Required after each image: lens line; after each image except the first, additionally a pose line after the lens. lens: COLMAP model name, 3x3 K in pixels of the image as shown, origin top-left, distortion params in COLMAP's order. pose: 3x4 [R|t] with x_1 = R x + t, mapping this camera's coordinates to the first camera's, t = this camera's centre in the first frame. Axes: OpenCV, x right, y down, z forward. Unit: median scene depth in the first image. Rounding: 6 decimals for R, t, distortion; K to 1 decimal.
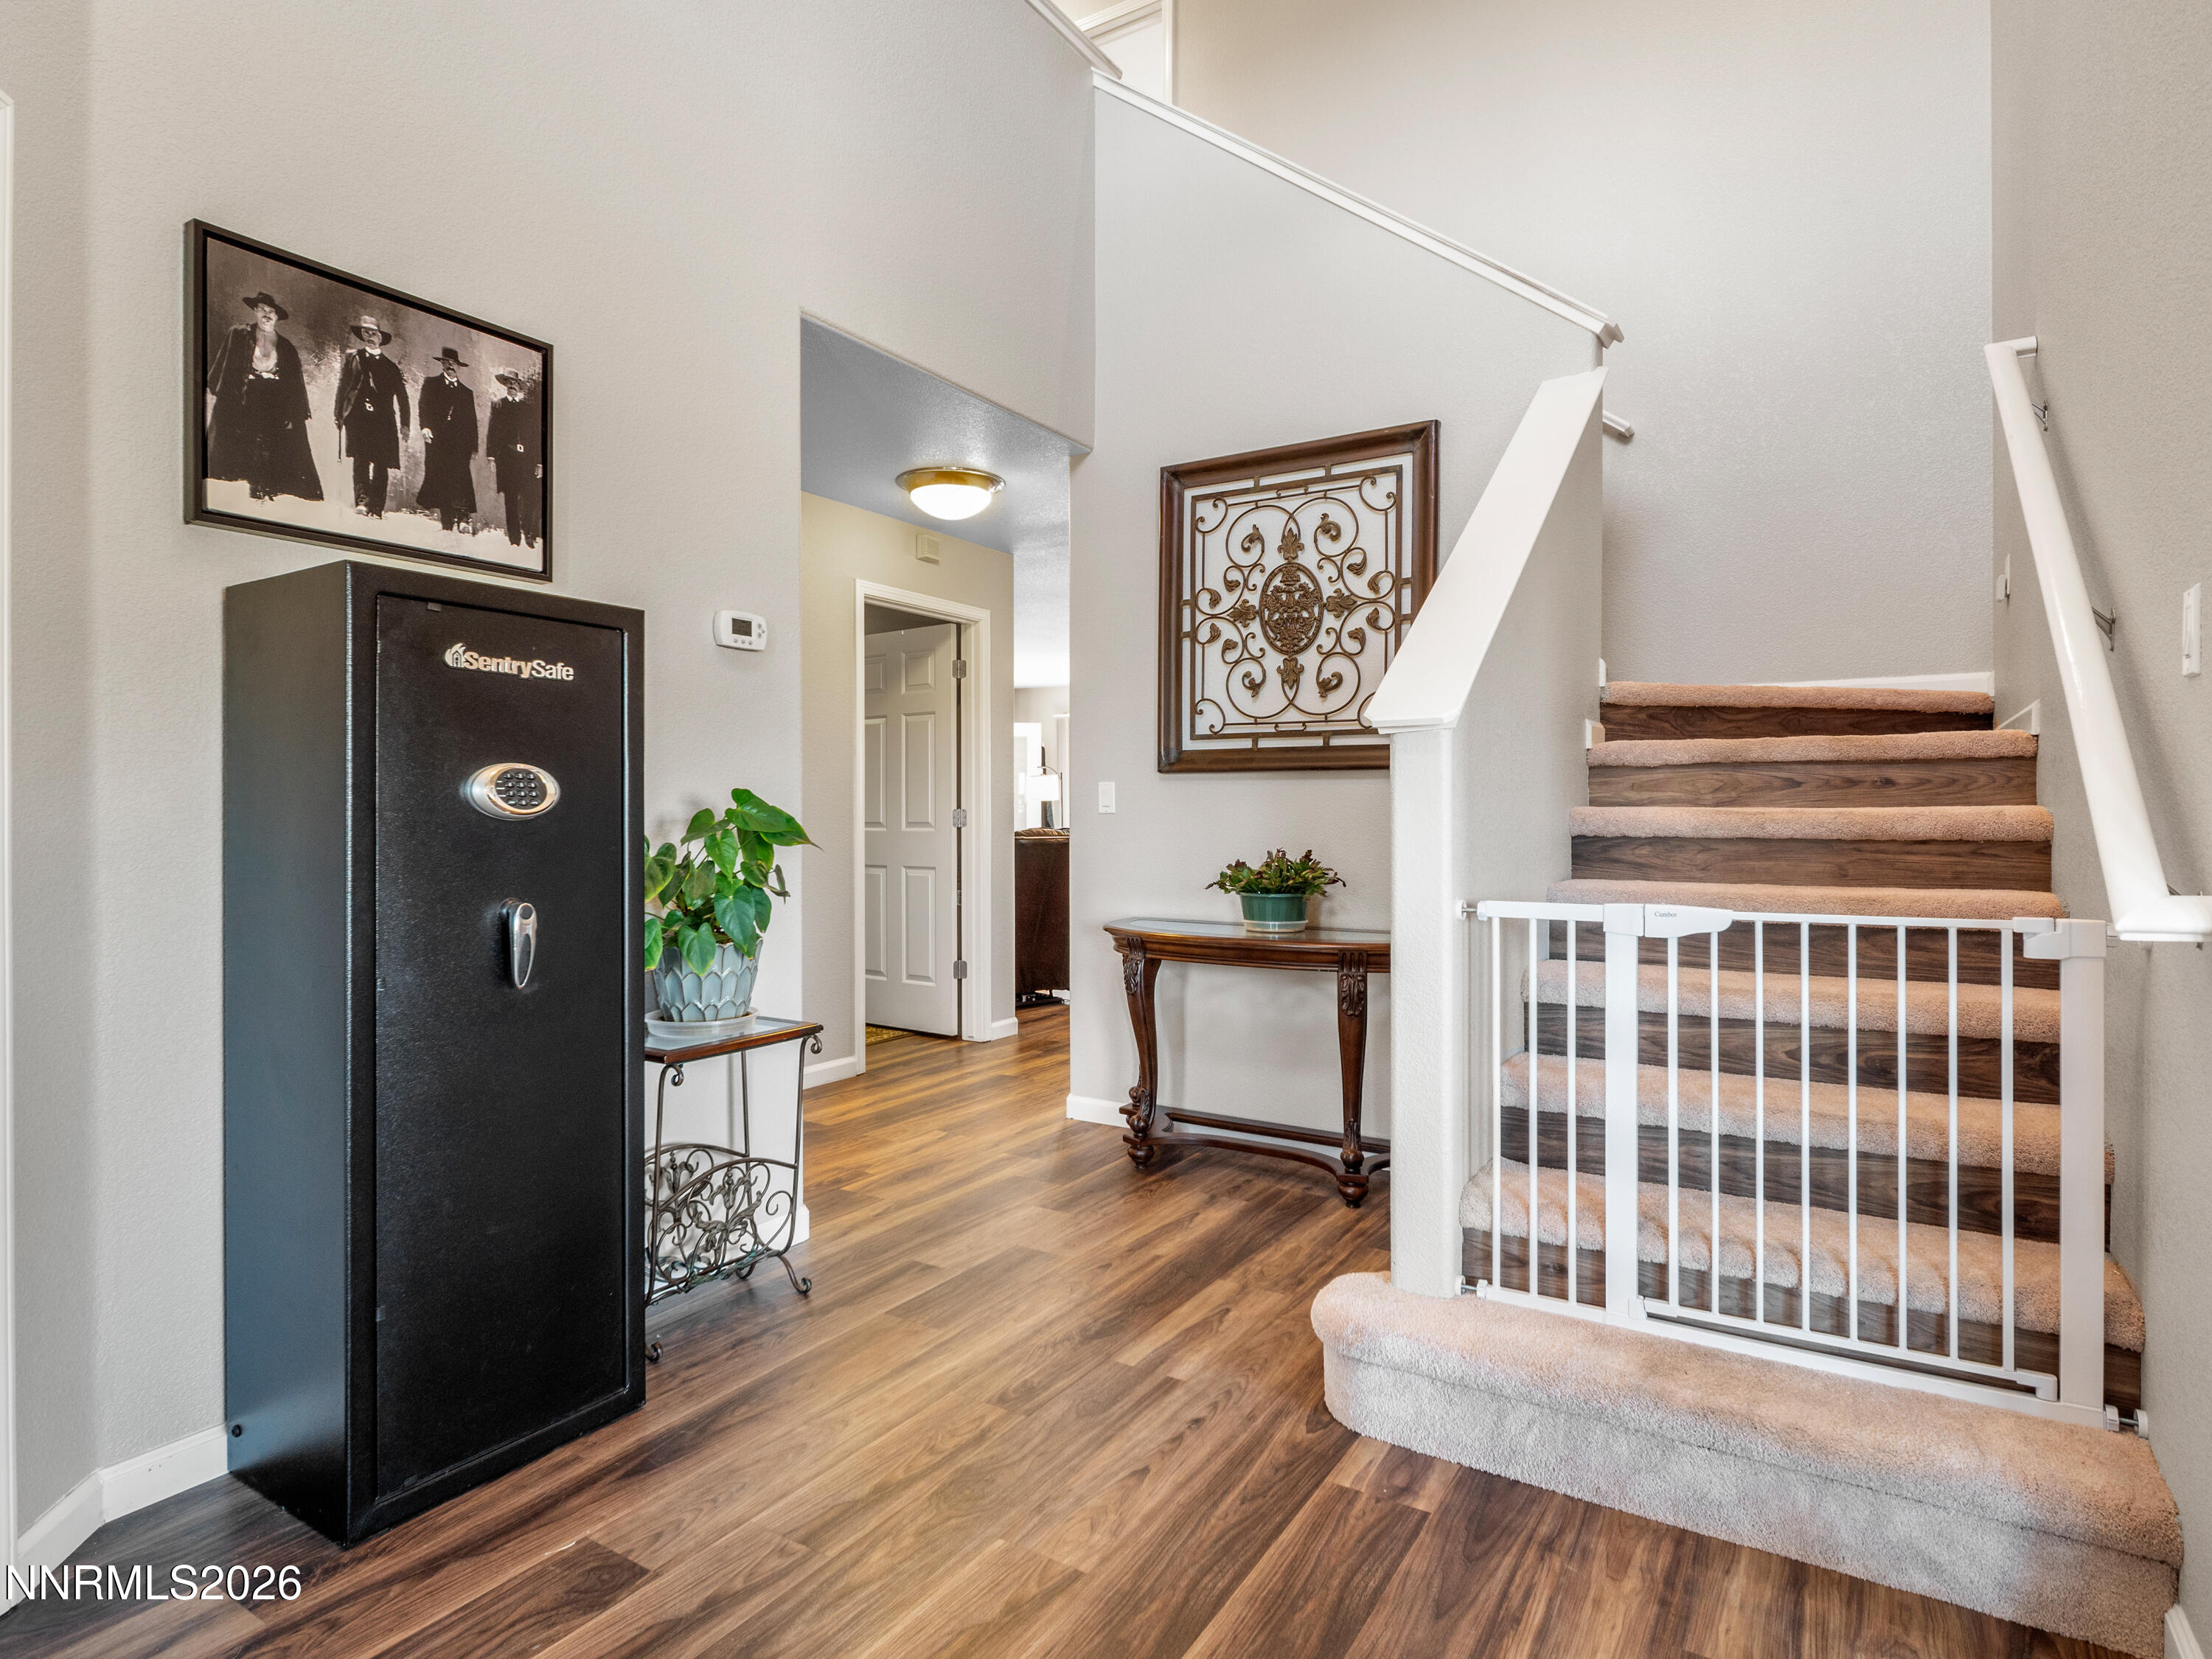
lens RADIAL K [[1210.9, 0, 1105.2], [0, 1210.9, 814.2], [0, 0, 1]] dist [0.004449, -0.006781]
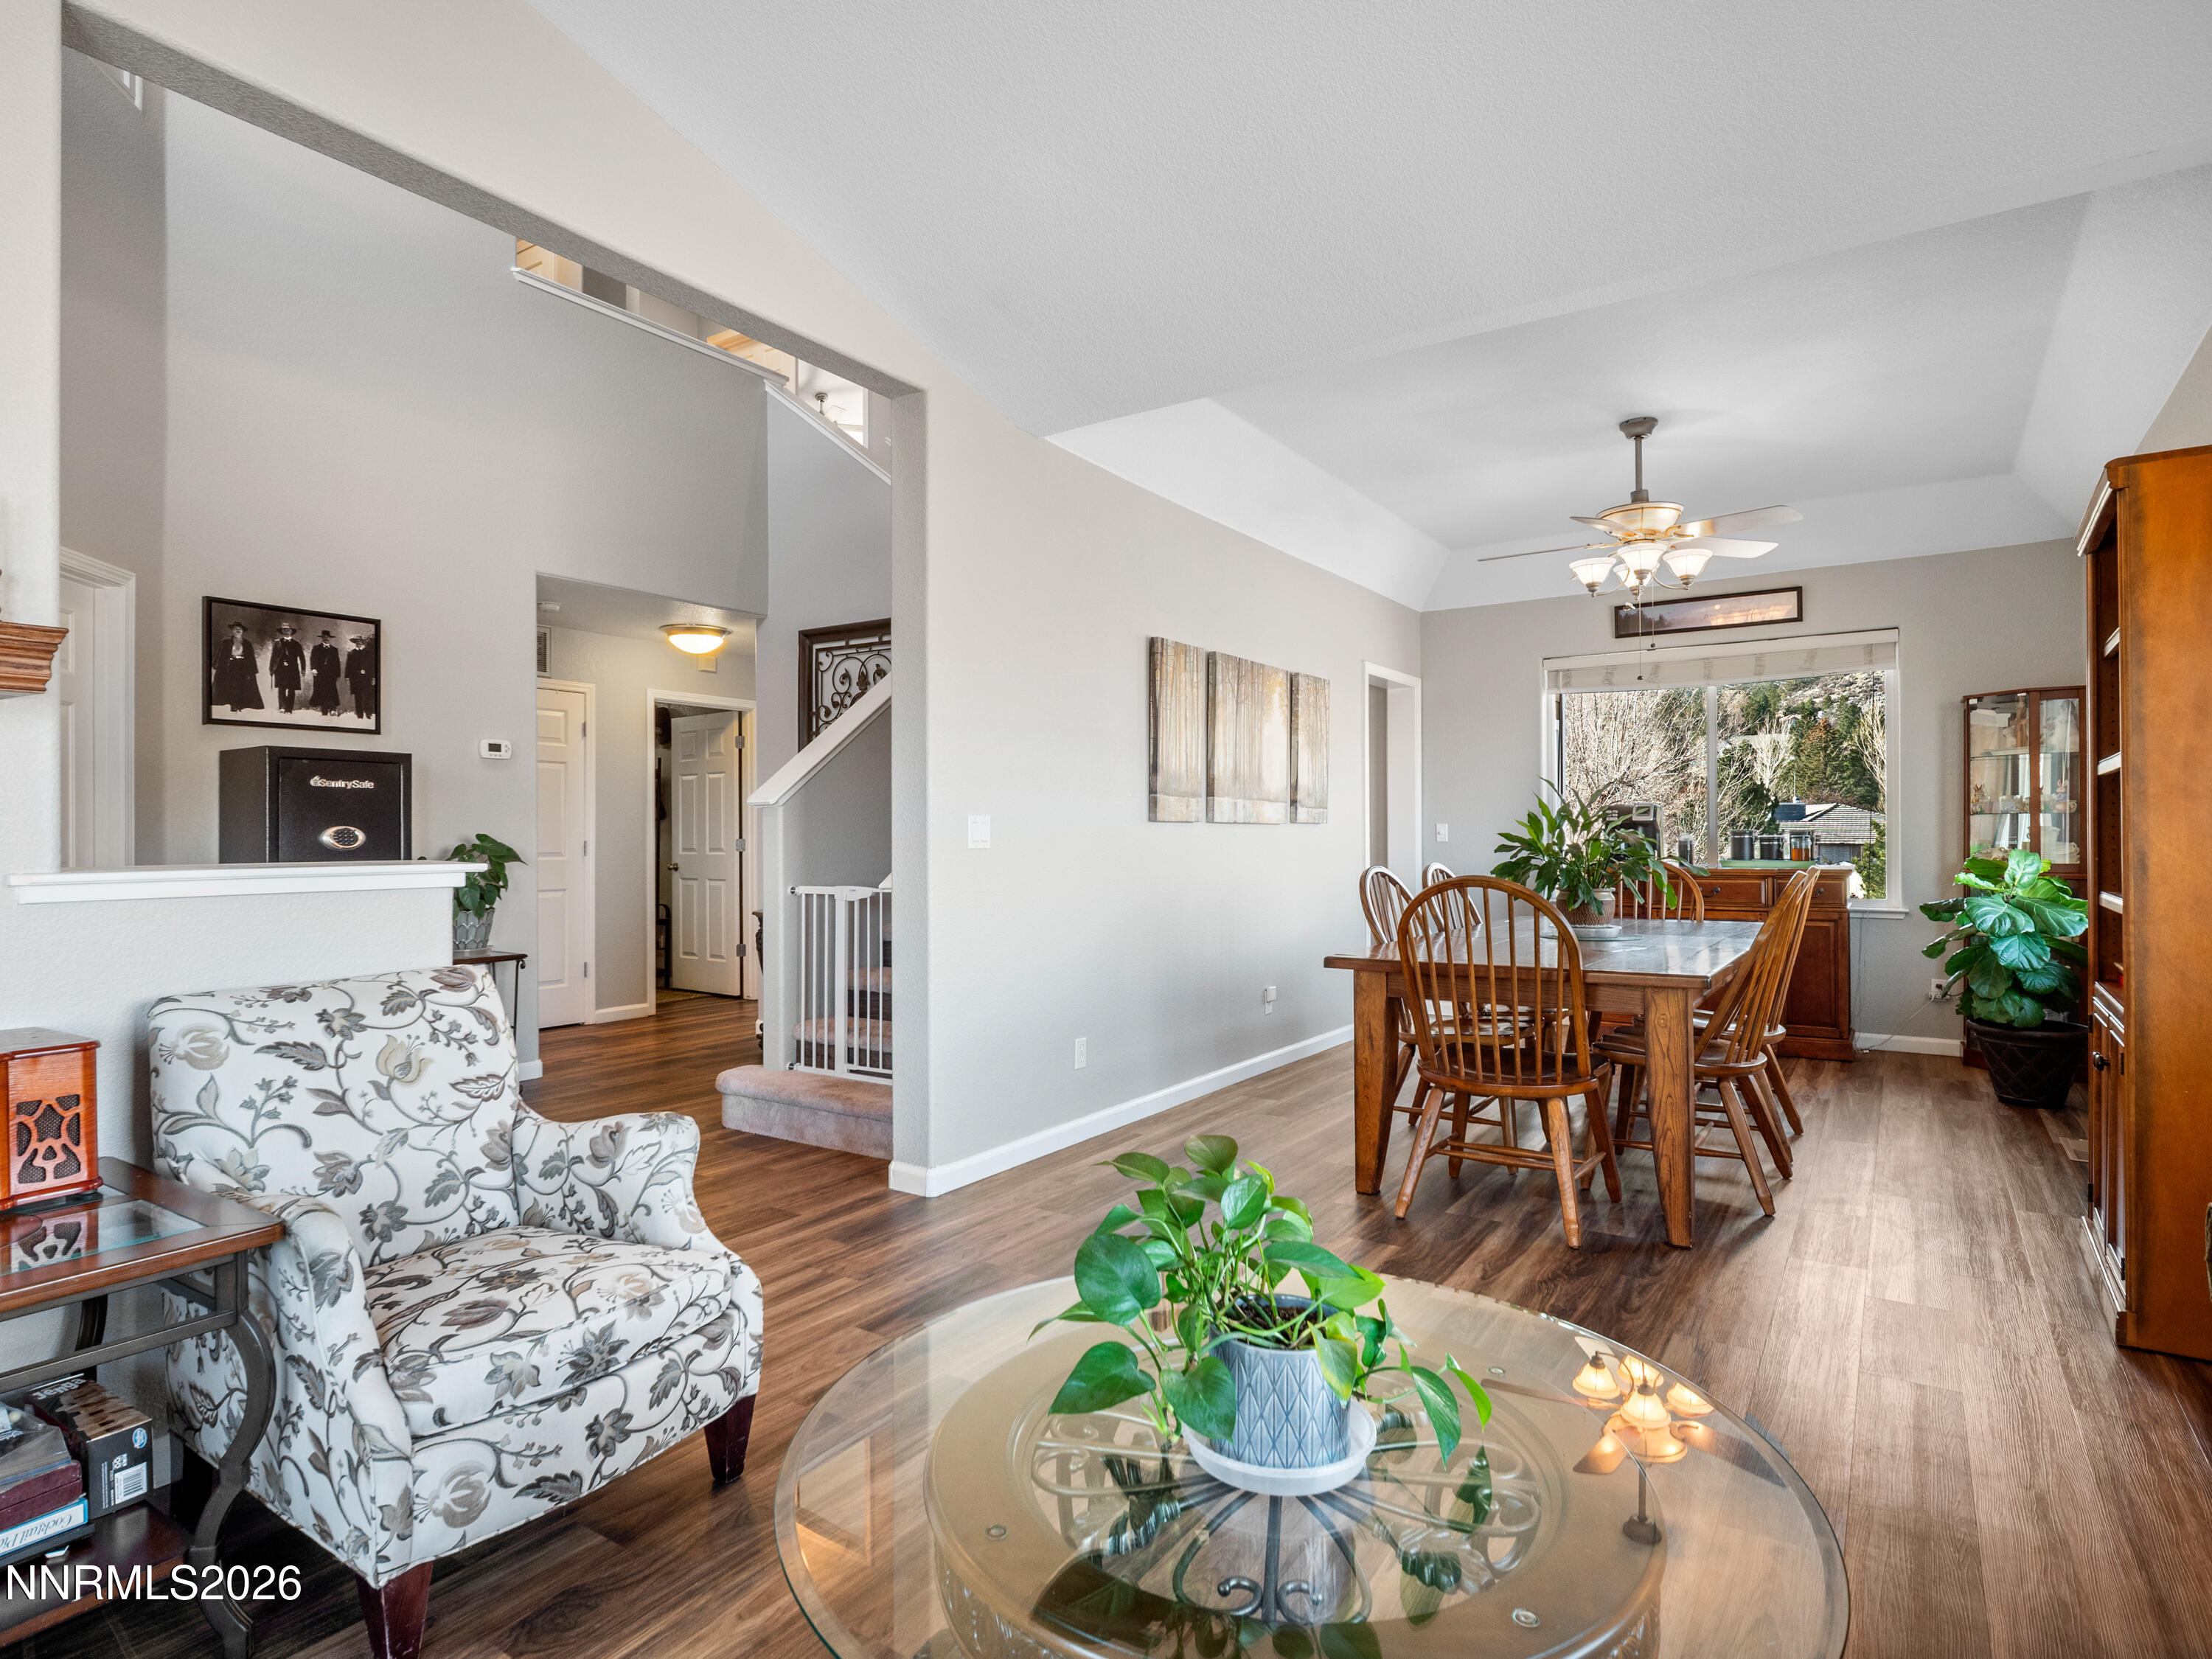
lens RADIAL K [[1210.9, 0, 1100.6], [0, 1210.9, 829.2], [0, 0, 1]] dist [0.004449, -0.006781]
pose [[0.999604, -0.005301, -0.027636, 0.914740], [0.005124, 0.999966, -0.006452, -0.012593], [0.027669, 0.006307, 0.999597, -1.137686]]
